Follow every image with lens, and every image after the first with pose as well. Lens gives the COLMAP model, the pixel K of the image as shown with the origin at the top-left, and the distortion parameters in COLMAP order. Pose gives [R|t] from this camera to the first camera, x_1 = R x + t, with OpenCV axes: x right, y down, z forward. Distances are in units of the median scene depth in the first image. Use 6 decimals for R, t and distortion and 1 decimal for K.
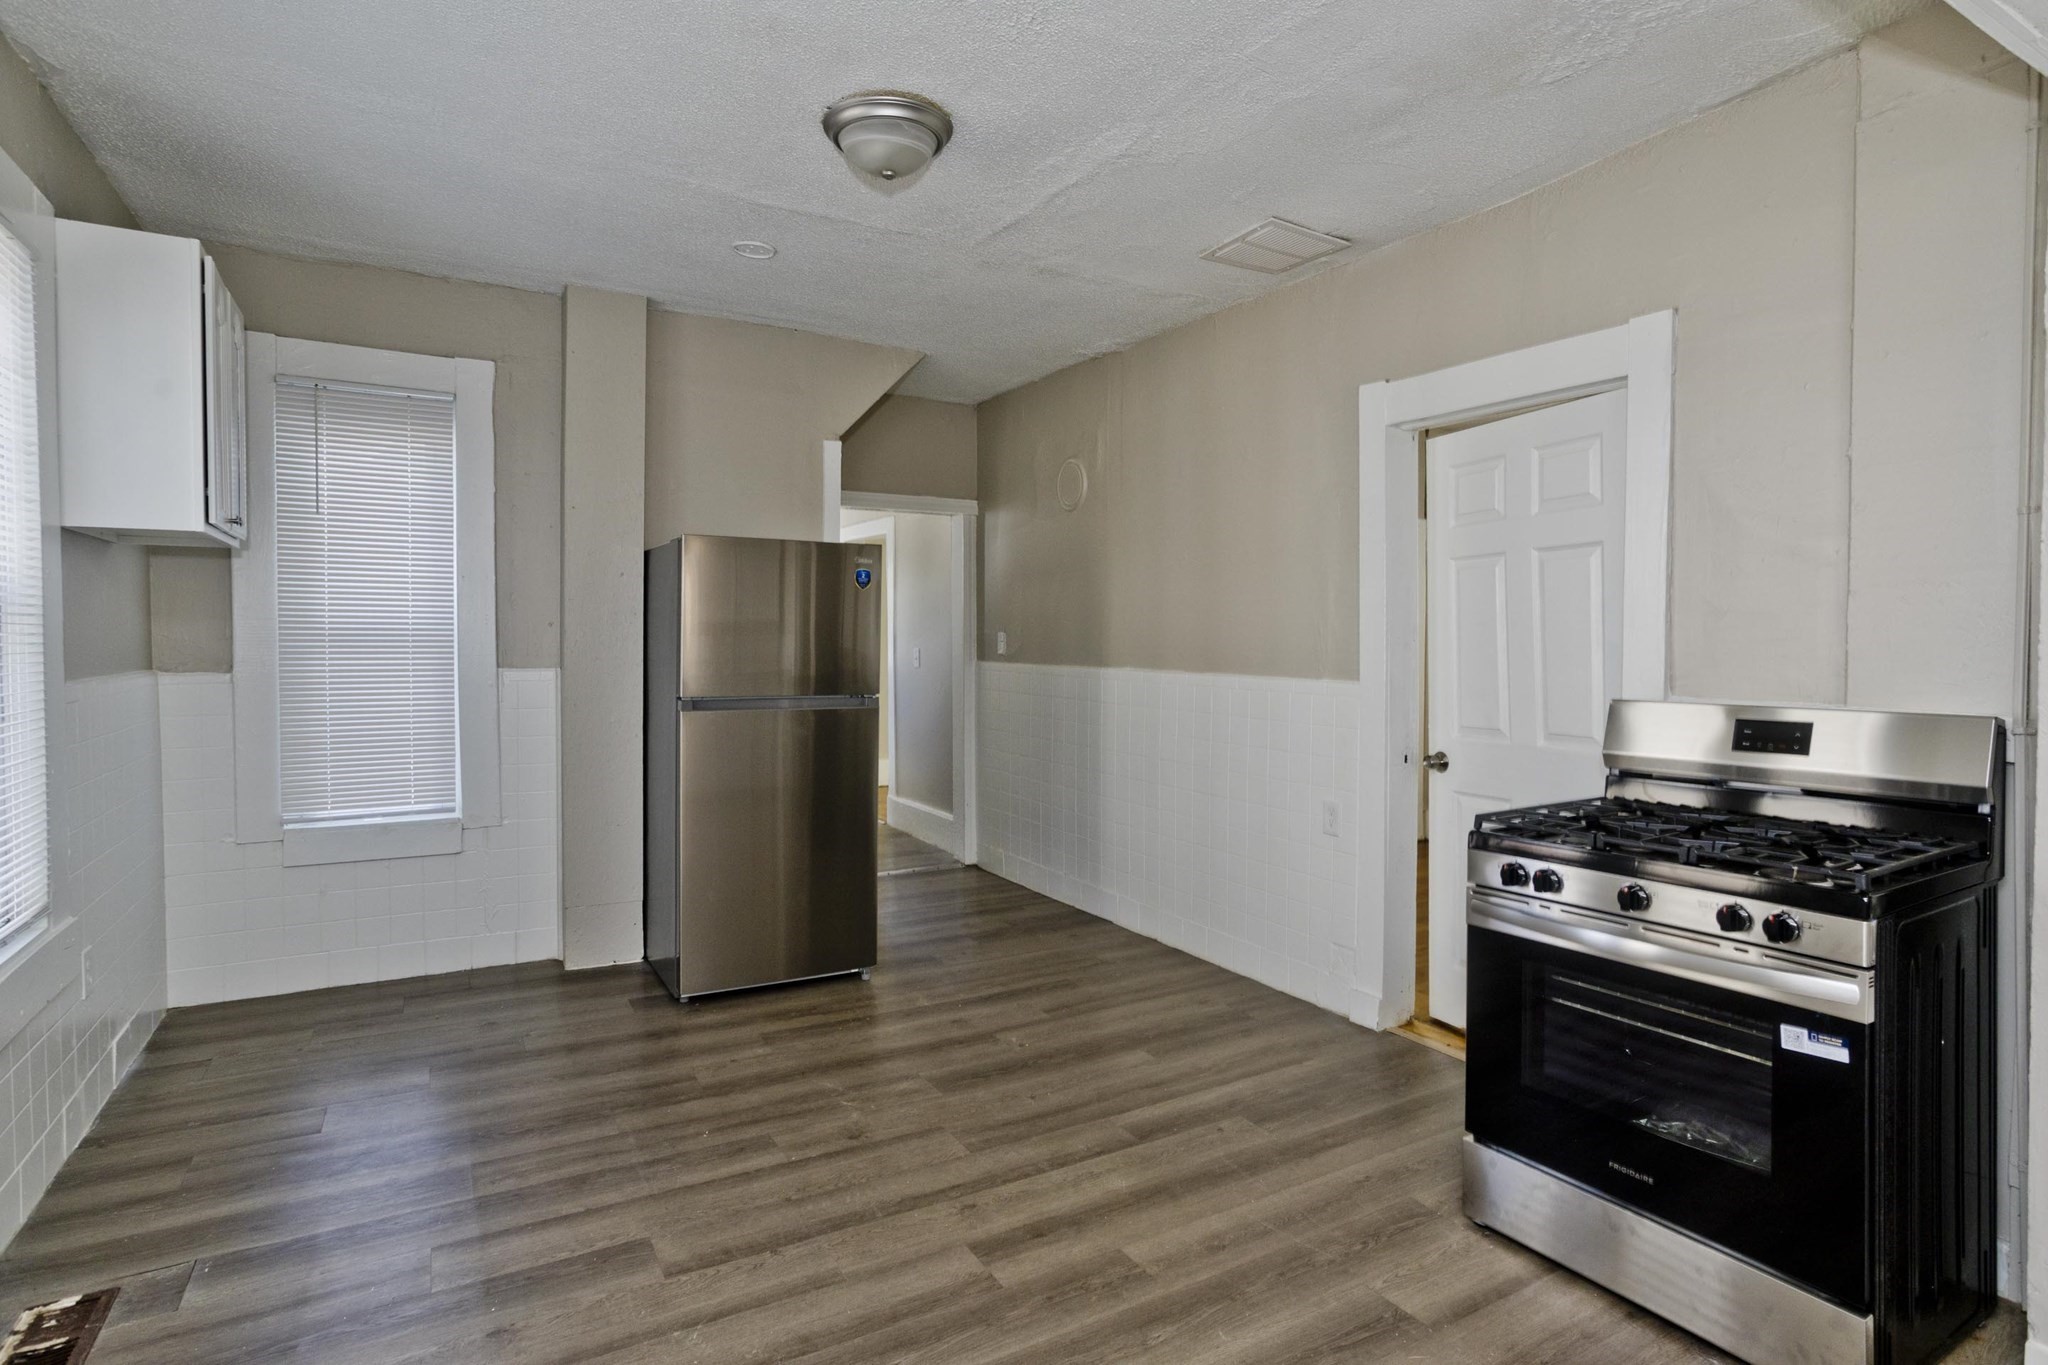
lens RADIAL K [[997.8, 0, 1028.1], [0, 997.8, 652.6], [0, 0, 1]] dist [-0.052584, 0.029867]
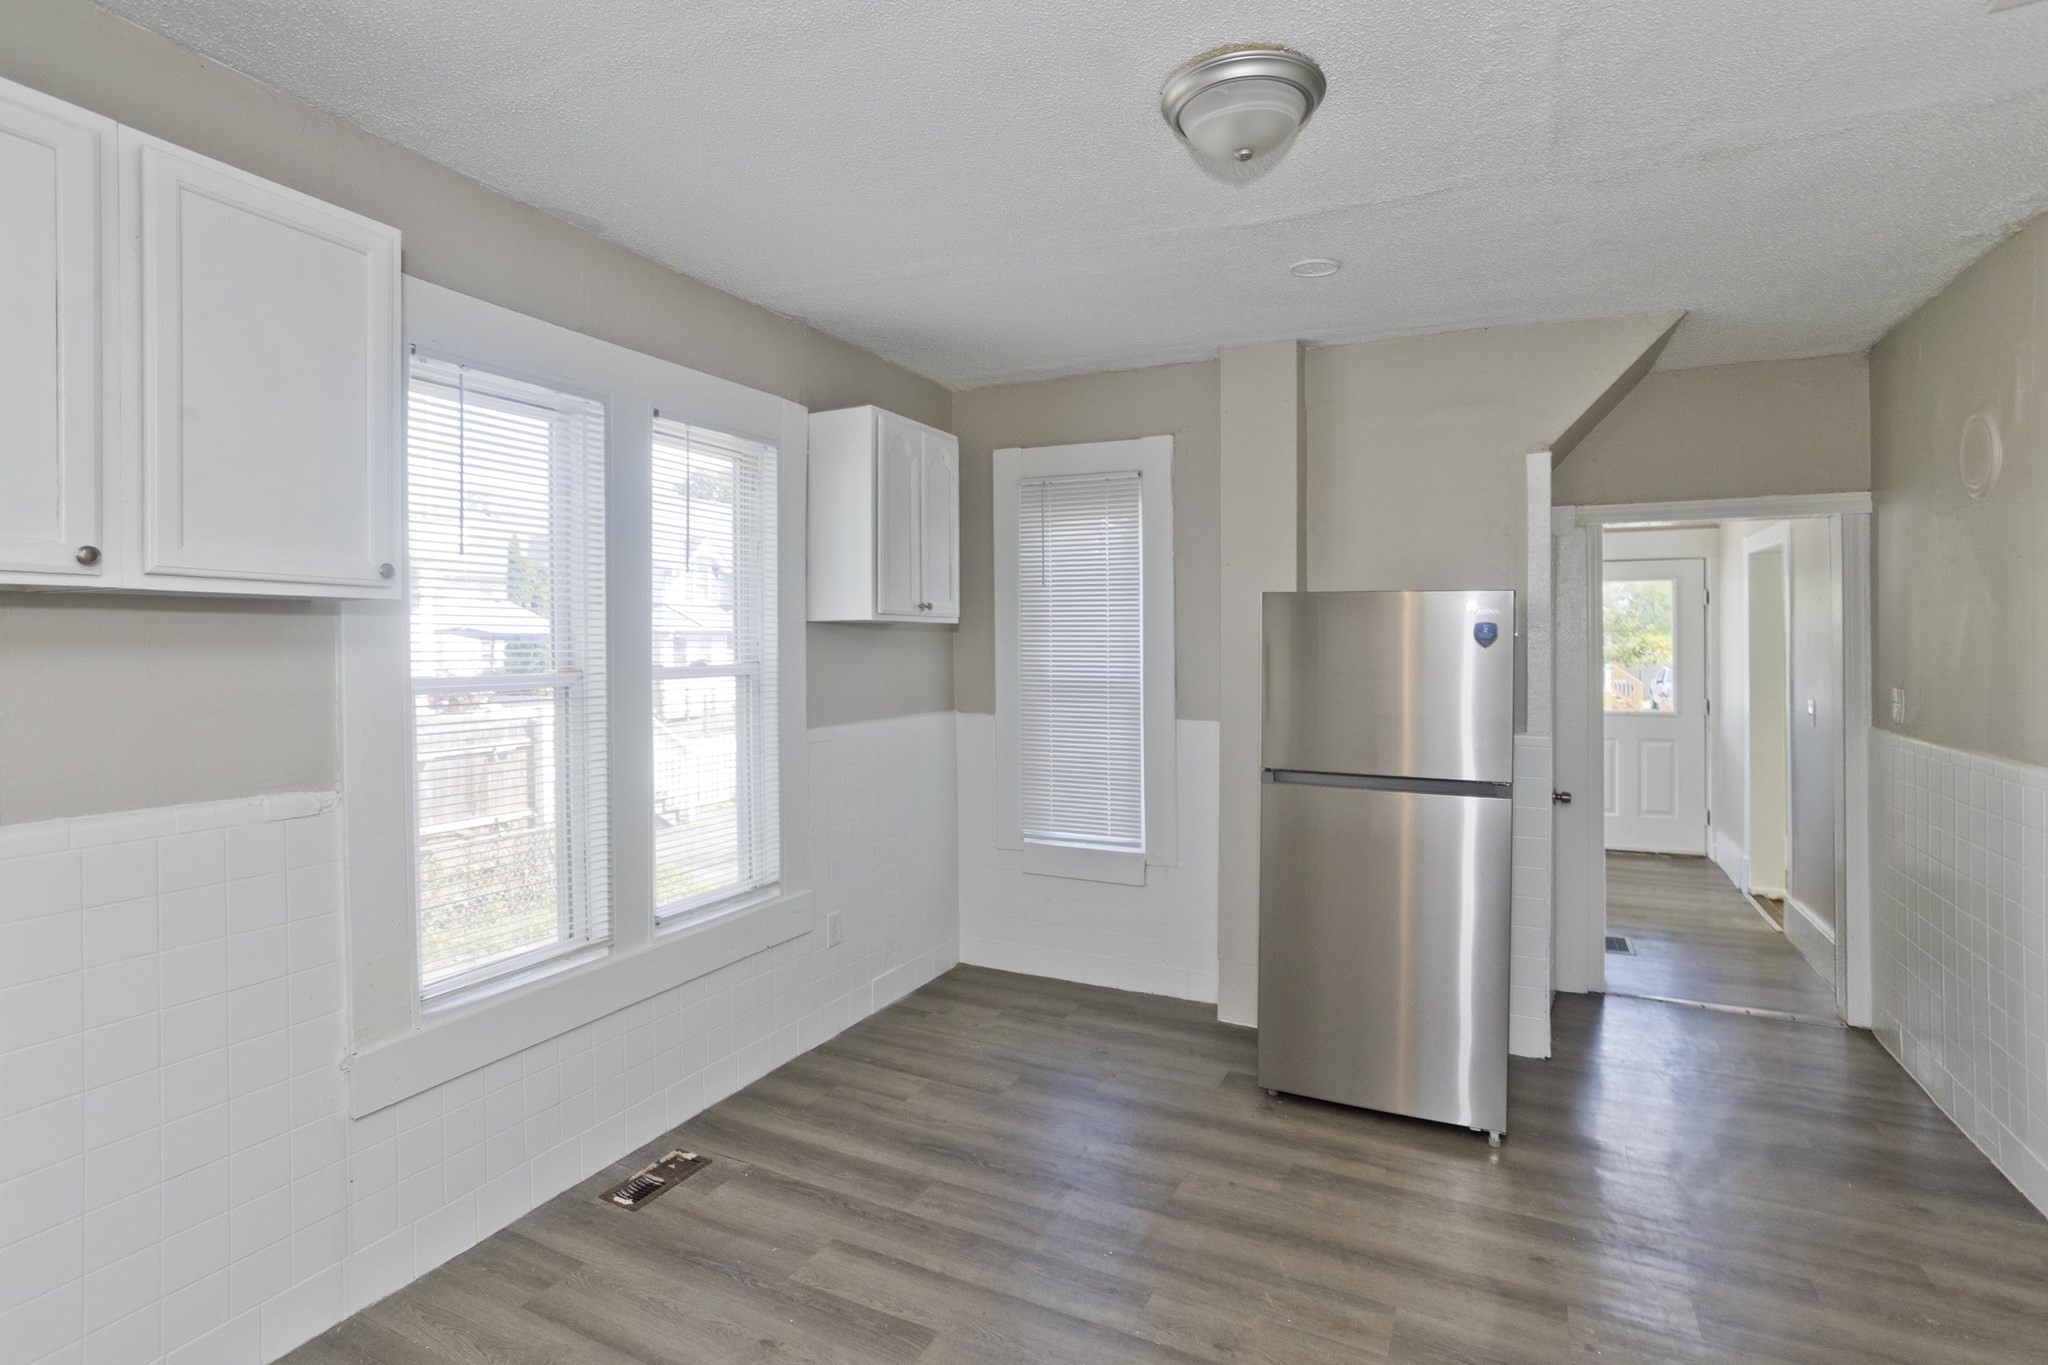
lens RADIAL K [[979.0, 0, 1028.6], [0, 979.0, 656.9], [0, 0, 1]] dist [-0.023582, 0.013284]
pose [[0.586854, 0.001258, -0.809692, 0.253921], [-0.016089, 0.999819, -0.010108, -0.043040], [0.809533, 0.018959, 0.586768, 0.267725]]
